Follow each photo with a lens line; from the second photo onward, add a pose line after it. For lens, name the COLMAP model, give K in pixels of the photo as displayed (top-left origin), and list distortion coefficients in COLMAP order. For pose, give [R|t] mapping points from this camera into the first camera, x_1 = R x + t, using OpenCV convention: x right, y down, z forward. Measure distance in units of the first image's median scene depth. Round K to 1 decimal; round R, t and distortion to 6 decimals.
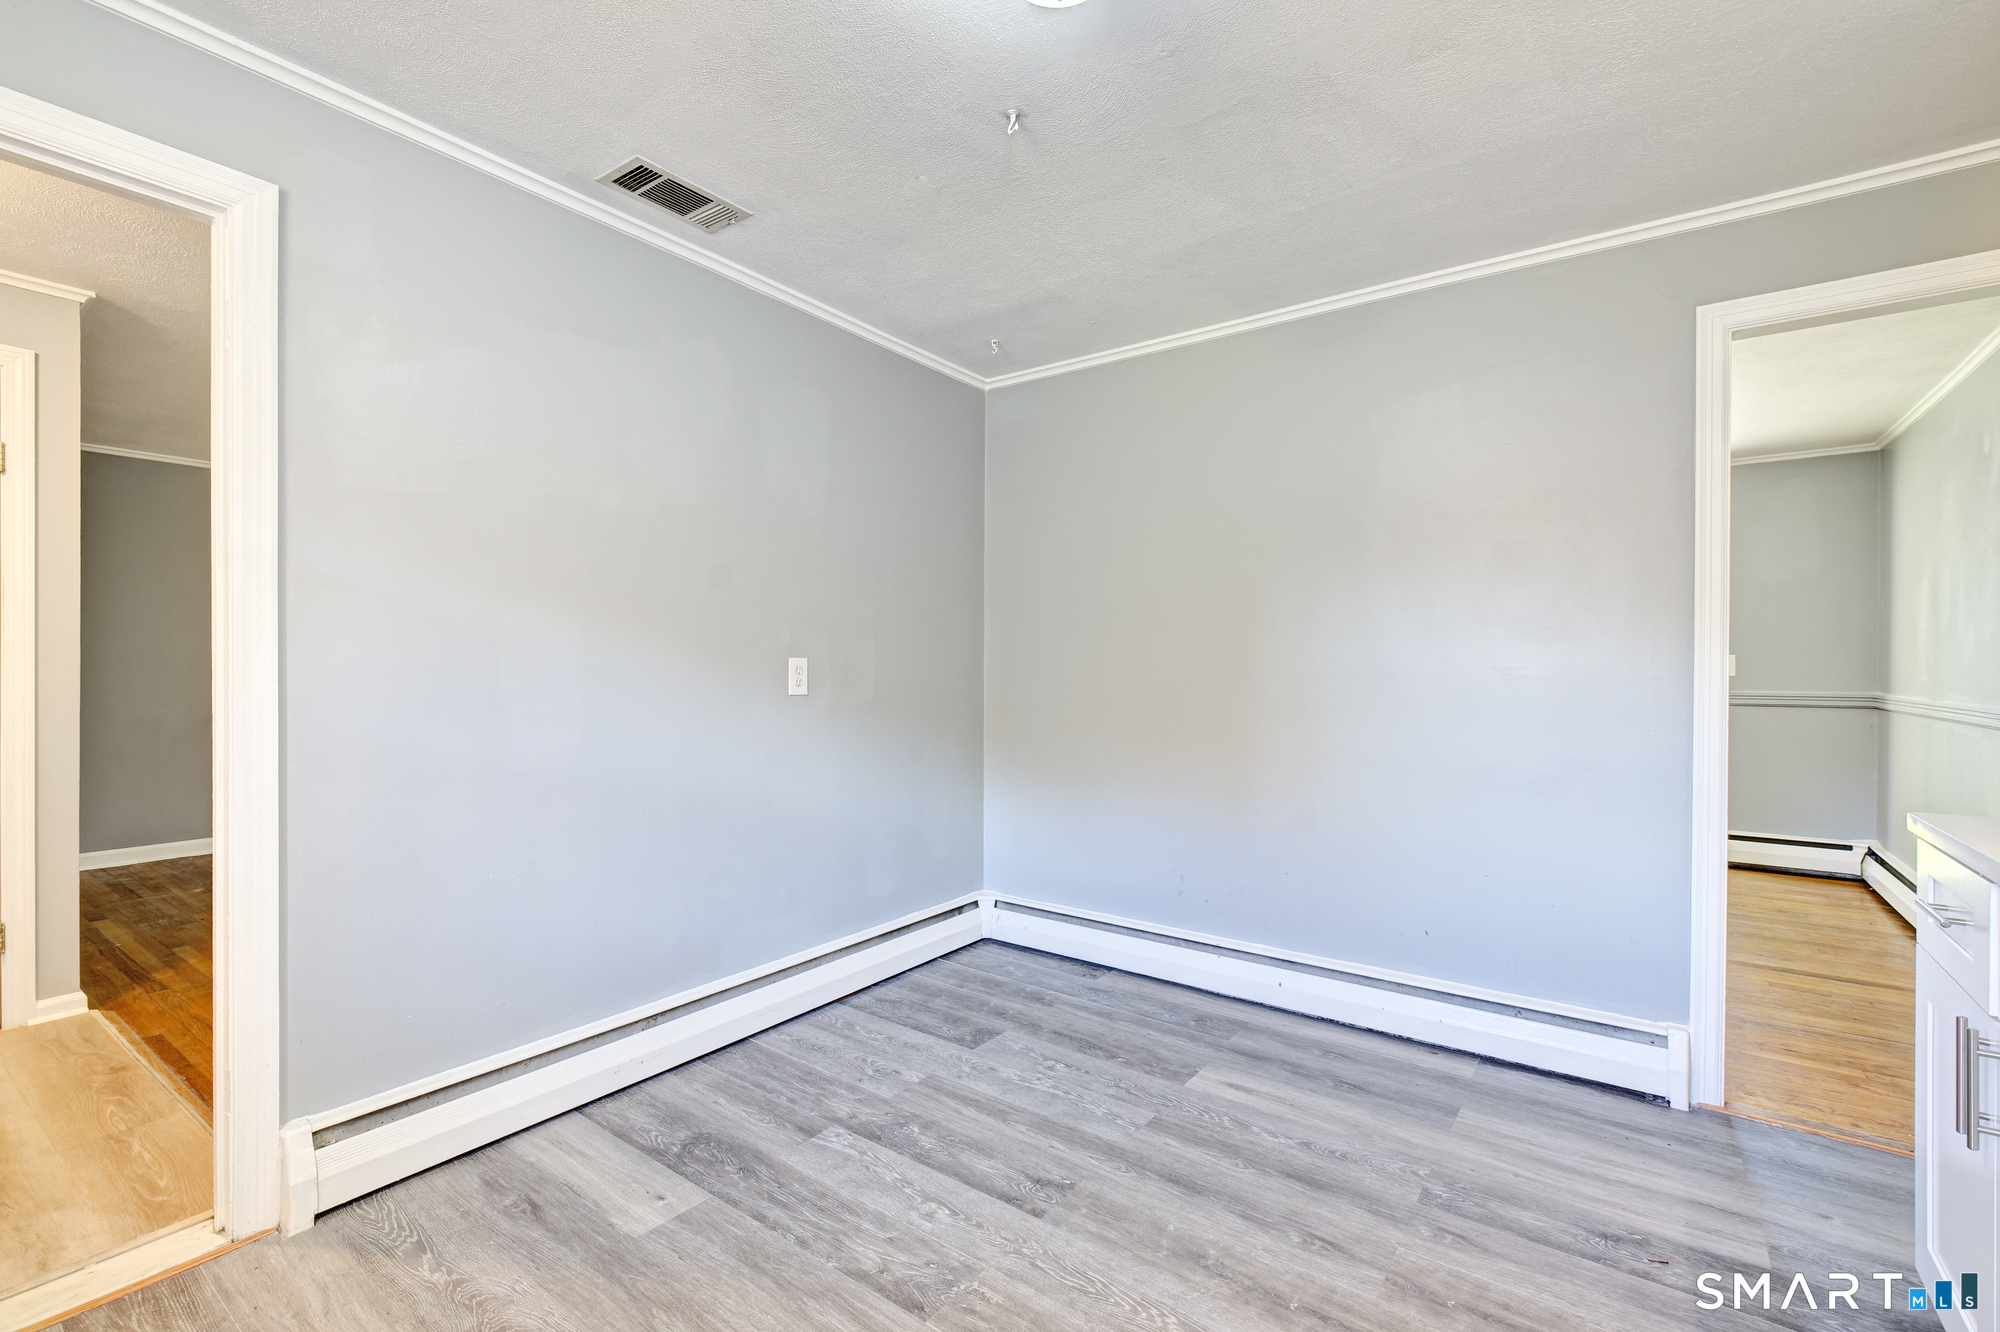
lens RADIAL K [[874.2, 0, 995.7], [0, 874.2, 667.0], [0, 0, 1]] dist [0.010962, -0.004889]
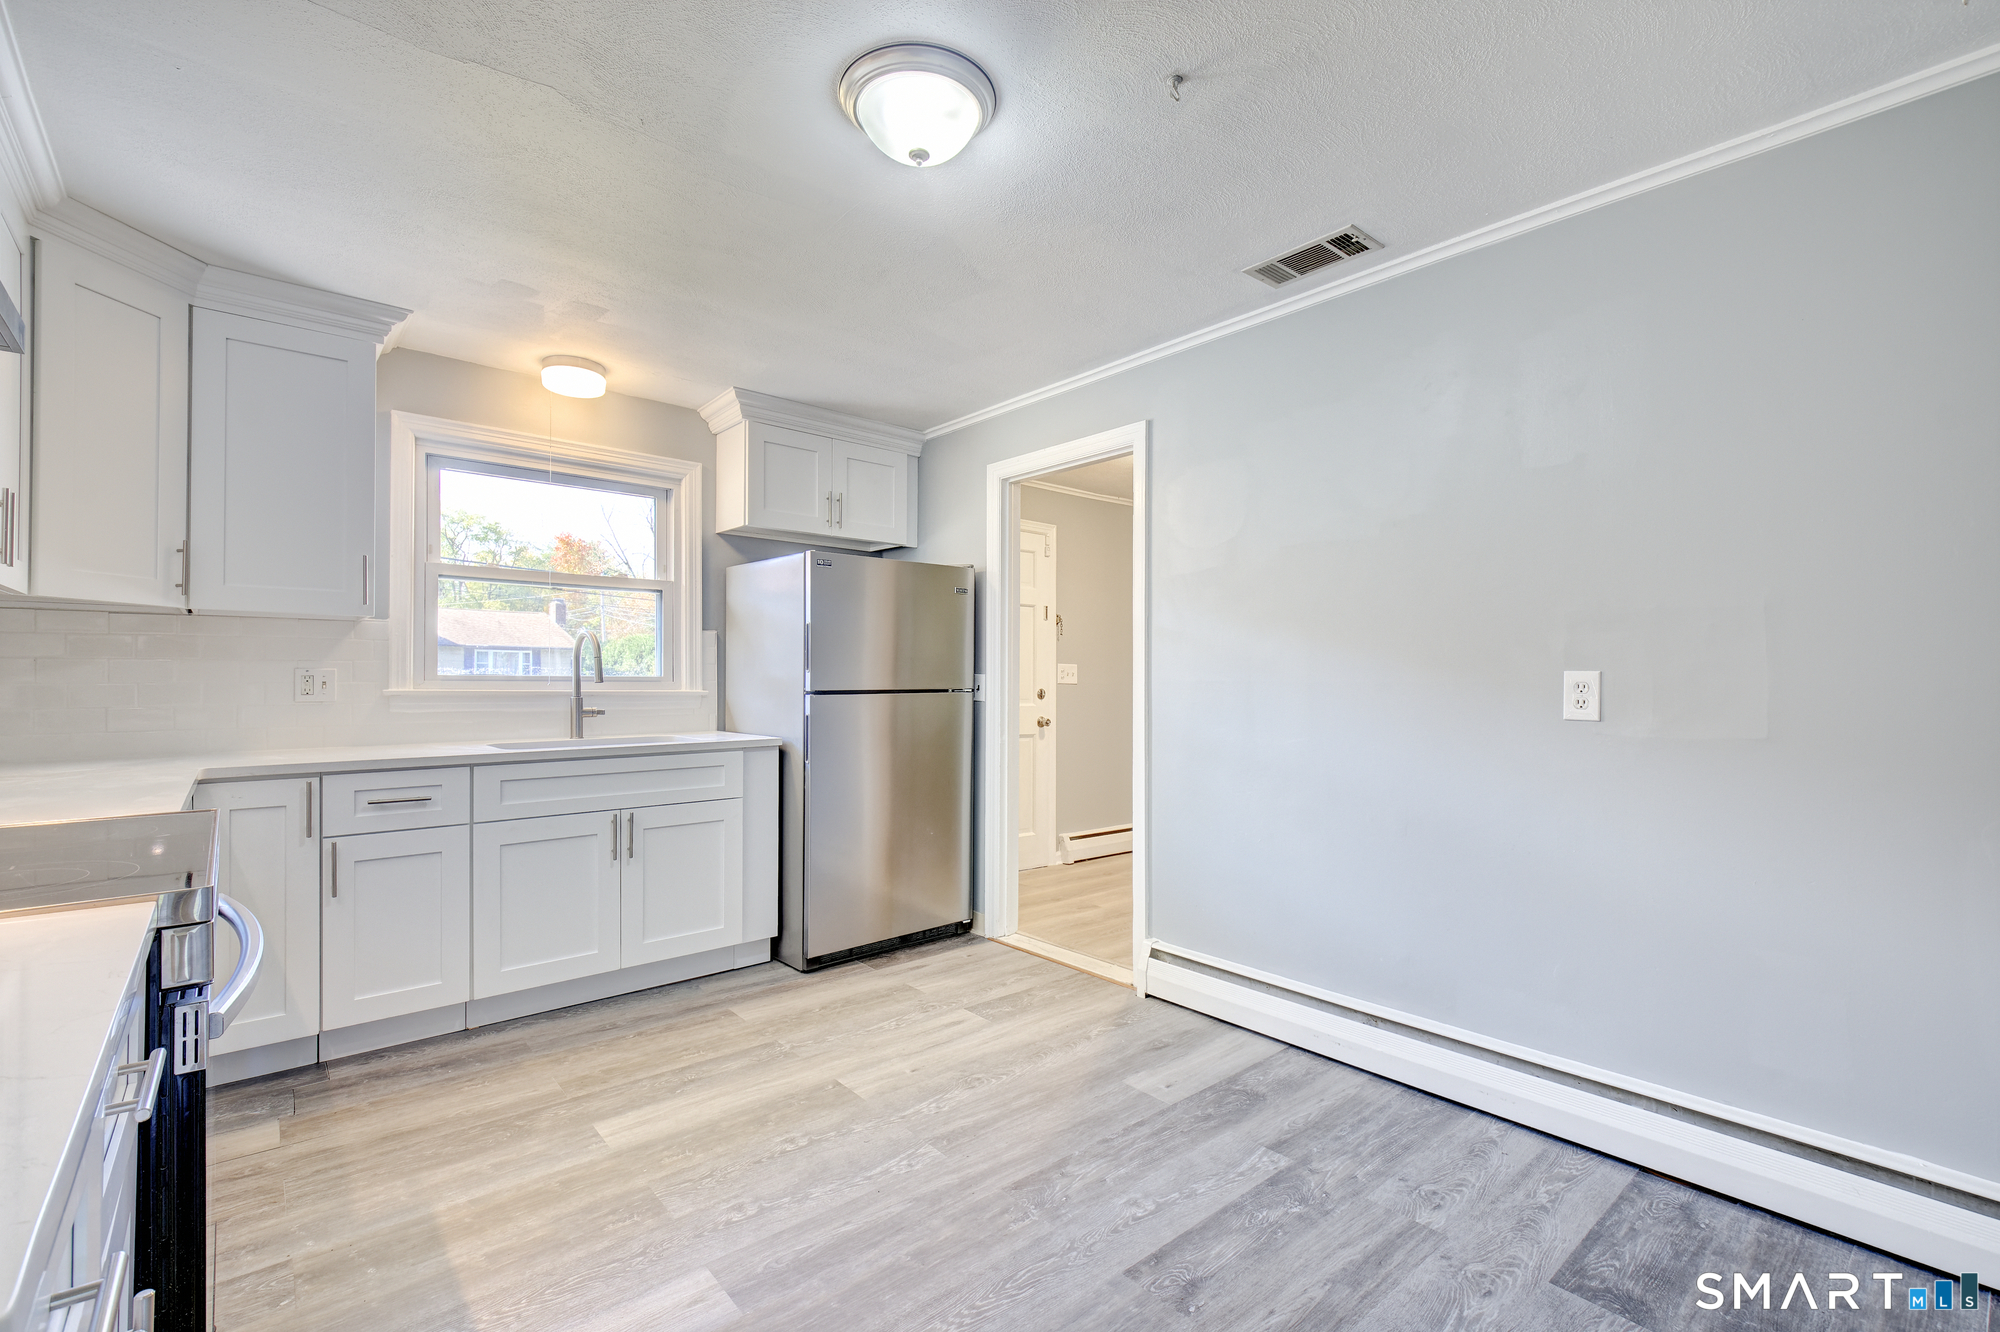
lens RADIAL K [[874.2, 0, 995.7], [0, 874.2, 667.0], [0, 0, 1]] dist [0.010962, -0.004889]
pose [[-0.222547, -0.023262, -0.974644, 0.806153], [-0.006904, 0.999728, -0.022284, 0.008776], [0.974898, 0.001770, -0.222647, 0.867687]]
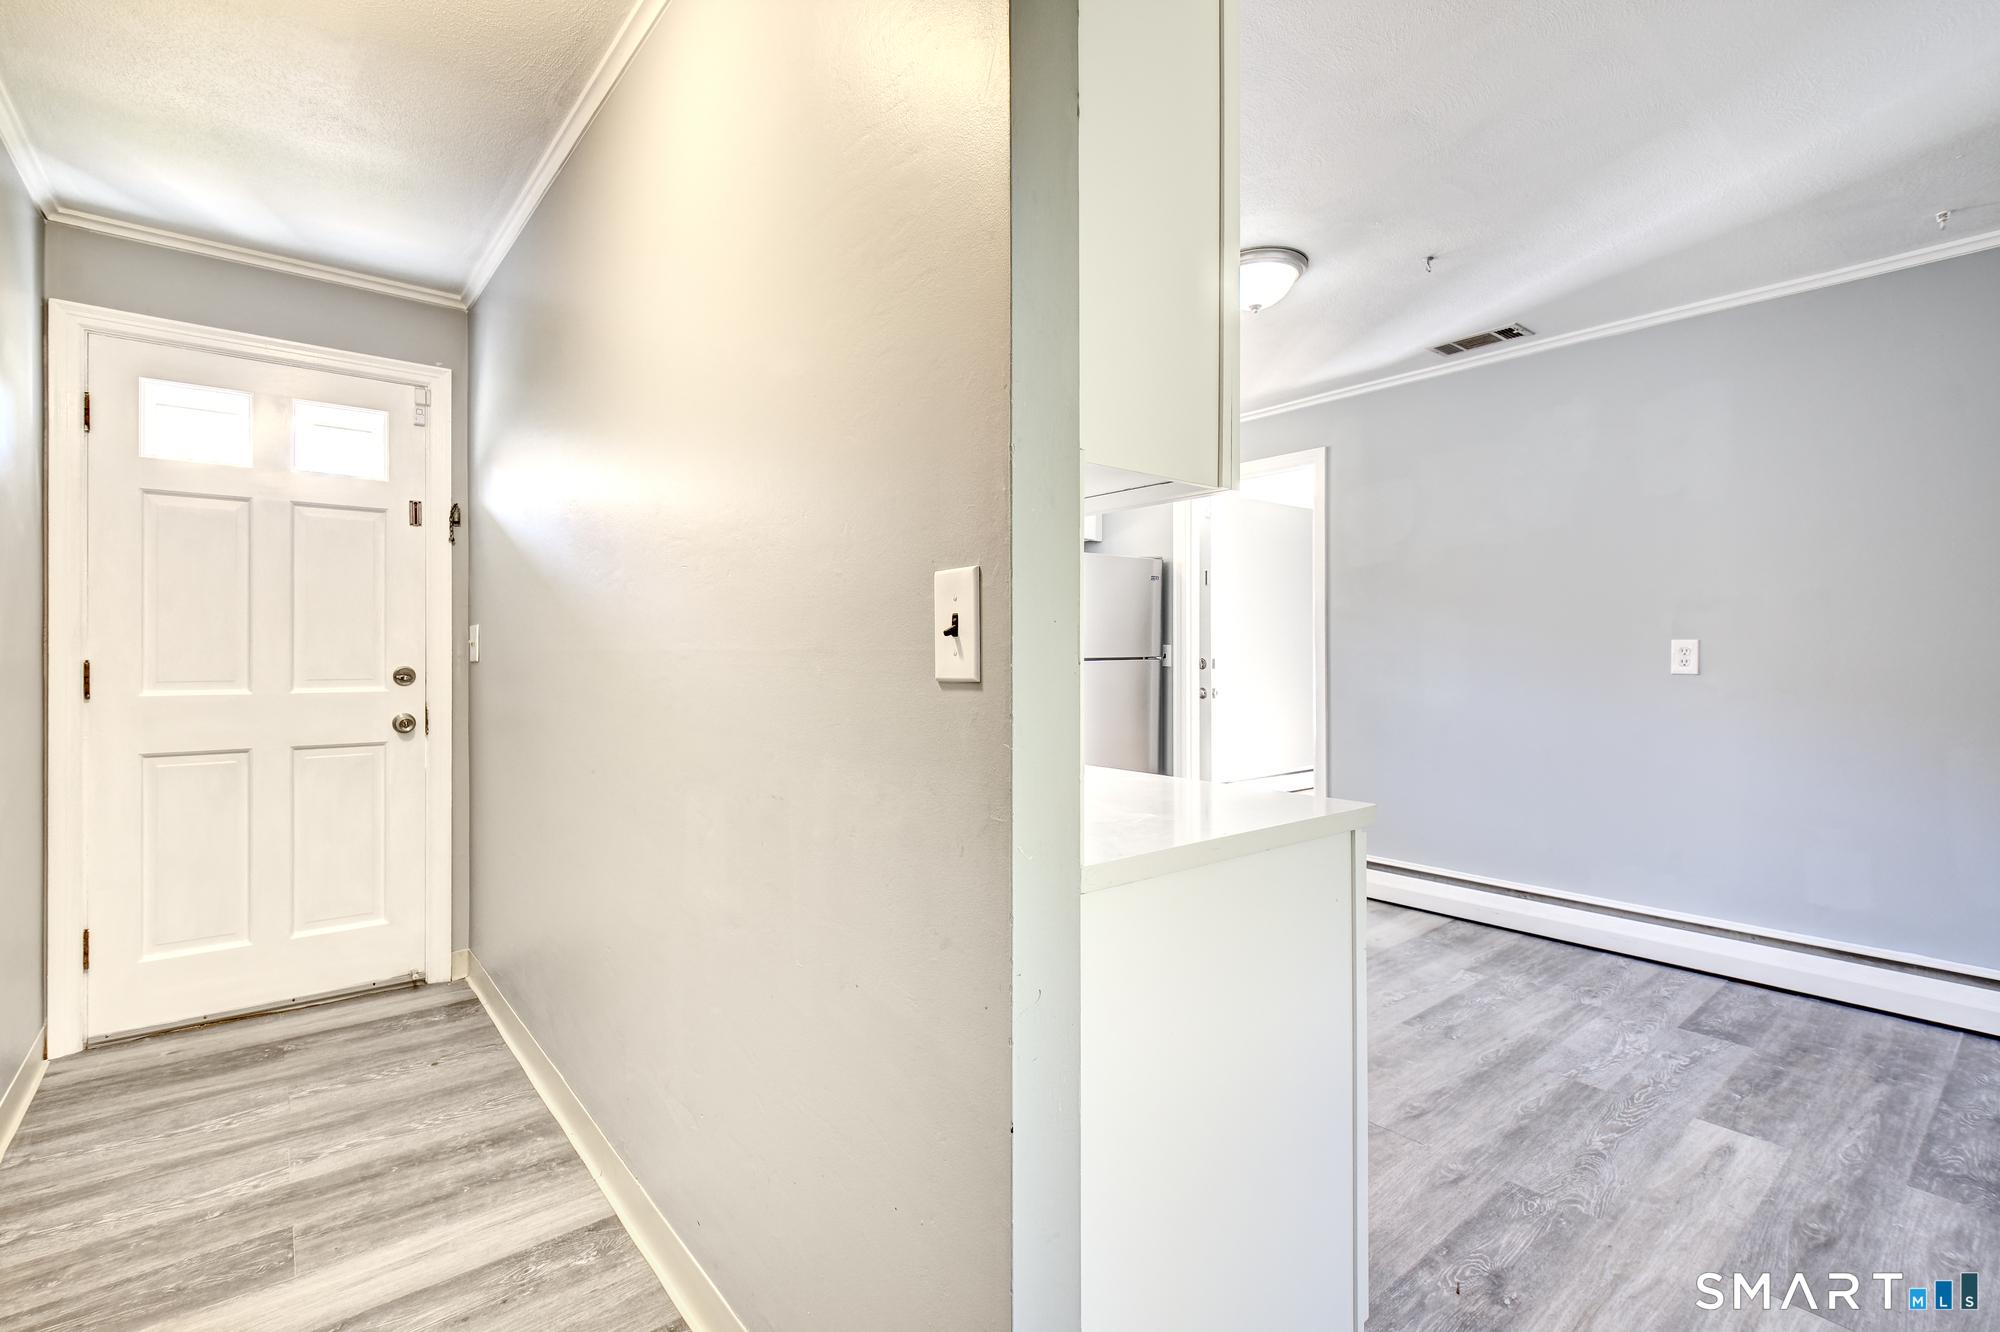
lens RADIAL K [[879.8, 0, 1002.1], [0, 879.8, 643.1], [0, 0, 1]] dist [0.002071, -0.000411]
pose [[-0.242095, -0.017190, -0.970100, 1.326872], [-0.002257, 0.999850, -0.017154, 0.018831], [0.970250, -0.001963, -0.242098, 0.573573]]
